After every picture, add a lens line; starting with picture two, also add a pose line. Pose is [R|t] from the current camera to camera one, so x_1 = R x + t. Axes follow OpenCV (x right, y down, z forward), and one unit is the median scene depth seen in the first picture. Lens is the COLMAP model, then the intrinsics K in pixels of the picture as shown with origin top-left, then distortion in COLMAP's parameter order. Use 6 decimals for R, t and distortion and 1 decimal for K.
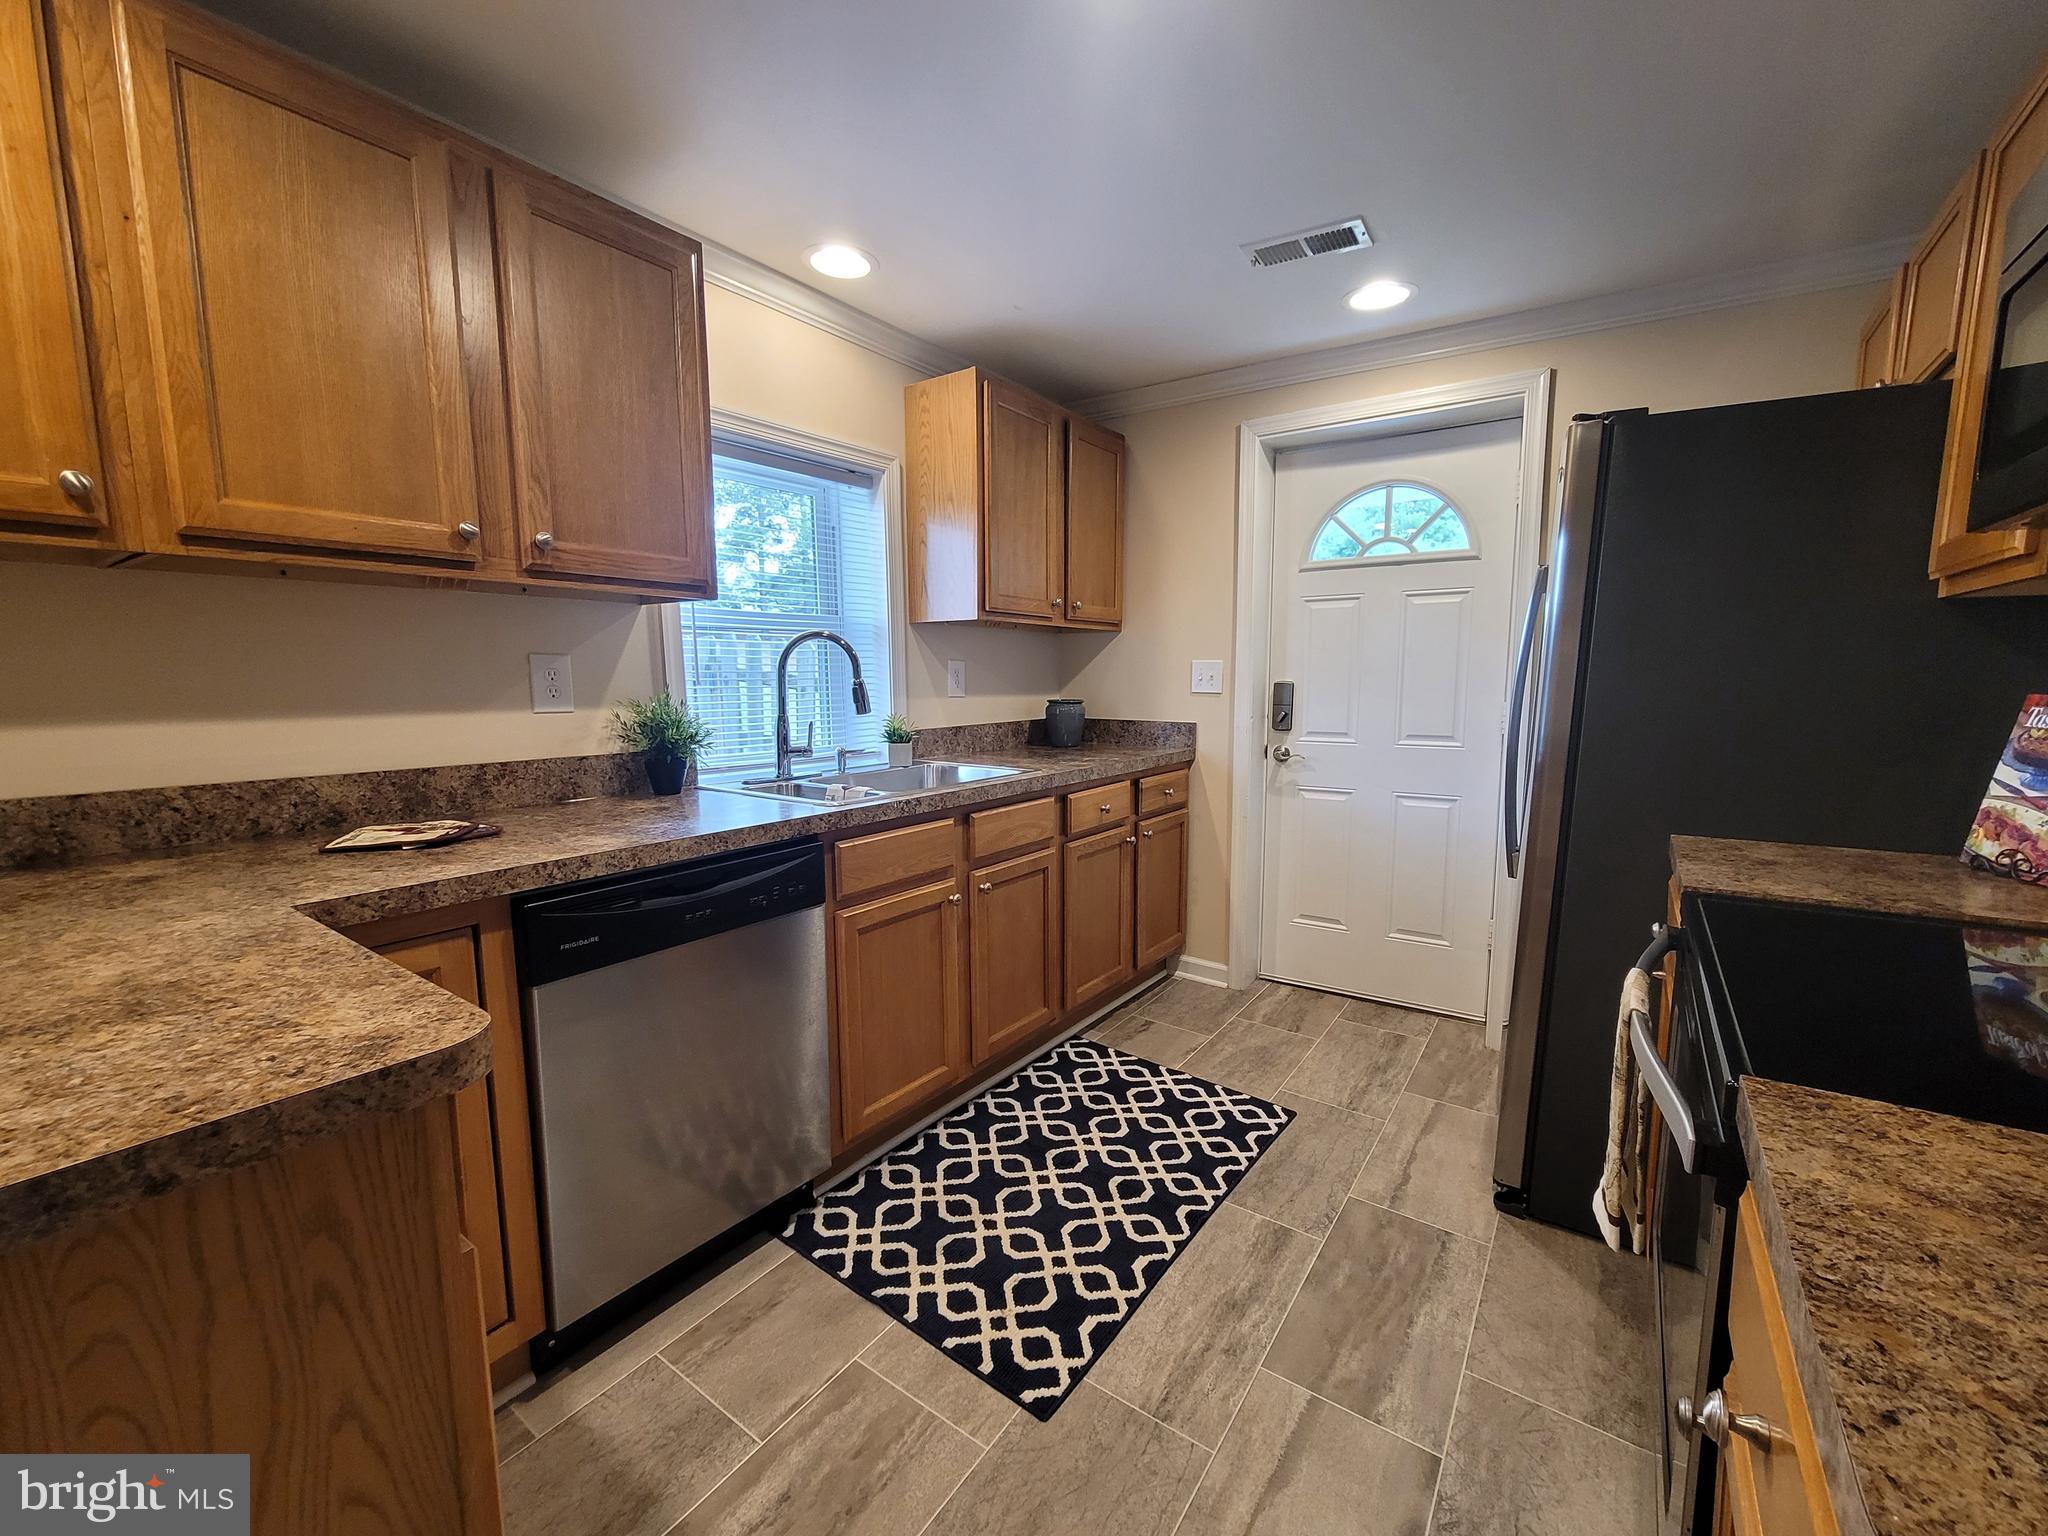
lens RADIAL K [[835.5, 0, 1039.4], [0, 835.5, 782.9], [0, 0, 1]] dist [-0.002509, 0.001006]
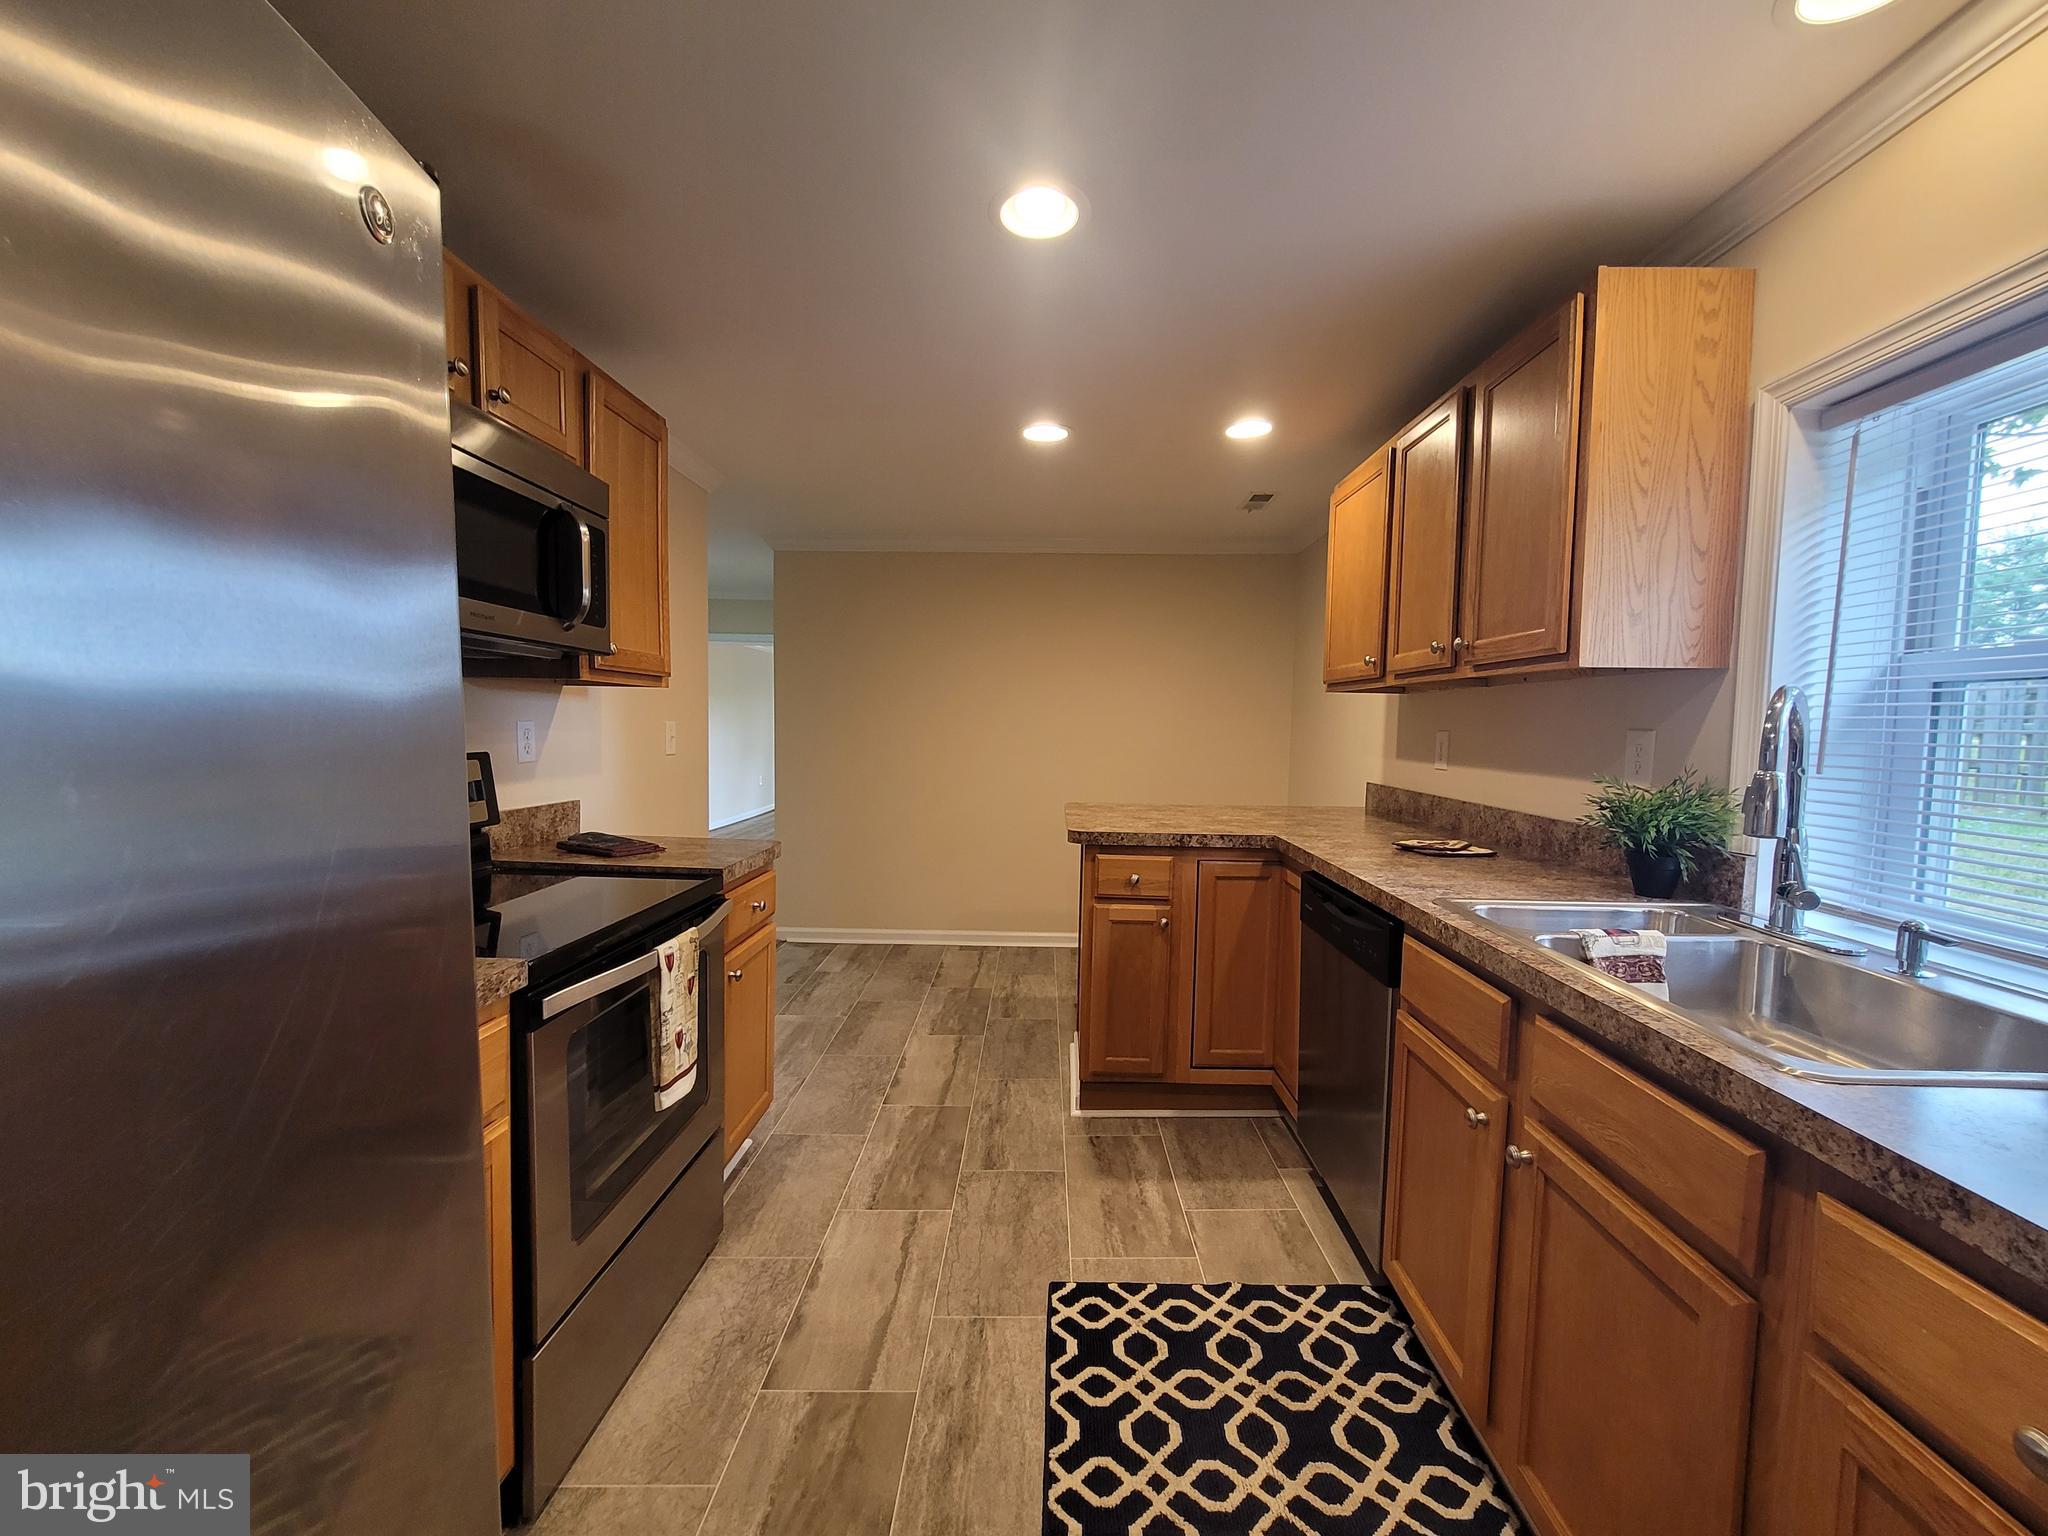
lens RADIAL K [[835.5, 0, 1039.4], [0, 835.5, 782.9], [0, 0, 1]] dist [-0.002509, 0.001006]
pose [[-0.825722, 0.027832, -0.563390, 0.521304], [-0.089773, 0.979568, 0.179965, -0.191222], [0.556887, 0.199178, -0.806353, 1.308110]]
